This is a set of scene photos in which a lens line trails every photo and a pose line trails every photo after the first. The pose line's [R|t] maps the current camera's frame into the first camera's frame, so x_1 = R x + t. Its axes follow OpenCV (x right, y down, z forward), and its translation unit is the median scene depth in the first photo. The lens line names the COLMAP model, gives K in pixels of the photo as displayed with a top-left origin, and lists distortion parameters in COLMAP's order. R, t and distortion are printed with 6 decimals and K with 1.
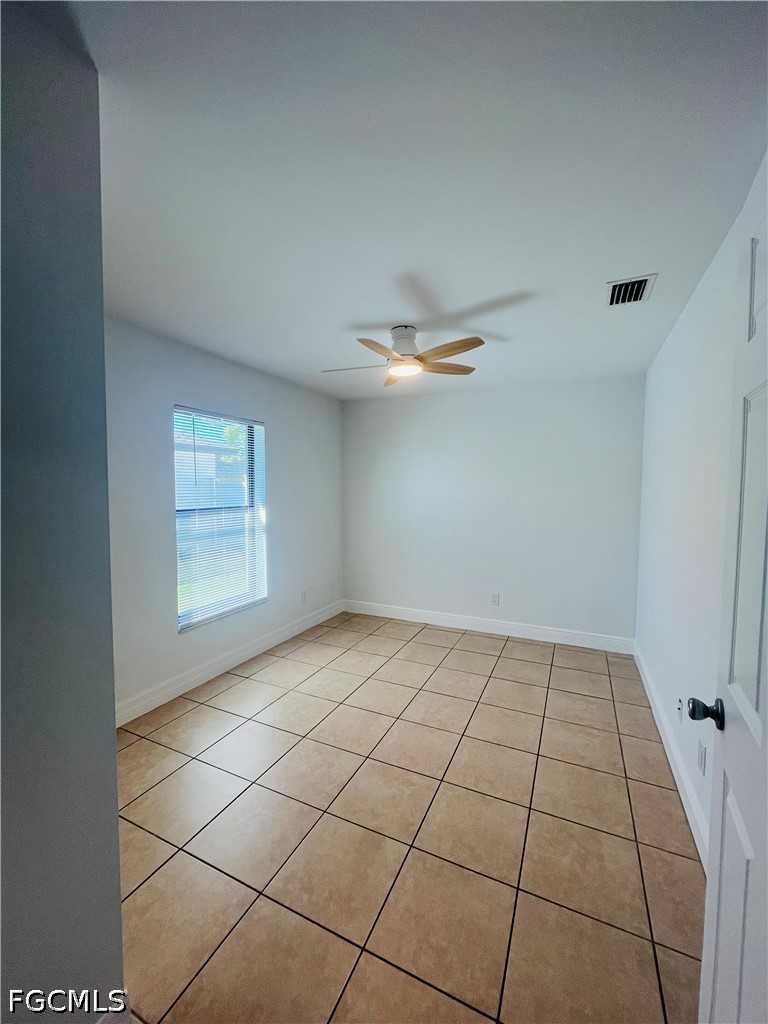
lens RADIAL K [[412.9, 0, 382.0], [0, 412.9, 509.8], [0, 0, 1]] dist [-0.001989, -0.000504]
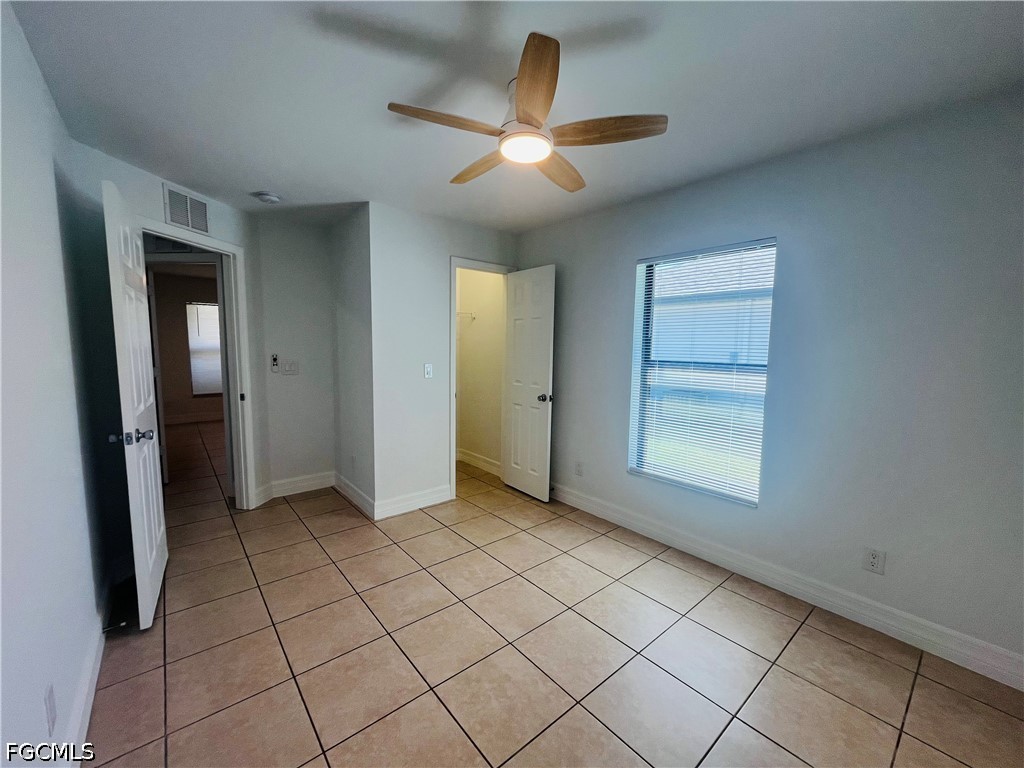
lens RADIAL K [[412.9, 0, 509.2], [0, 412.9, 384.7], [0, 0, 1]] dist [-0.001989, -0.000504]
pose [[-0.416764, 0.082564, -0.905257, 0.640521], [-0.064094, 0.990719, 0.119866, -0.044989], [0.906752, 0.107978, -0.407604, 1.187249]]
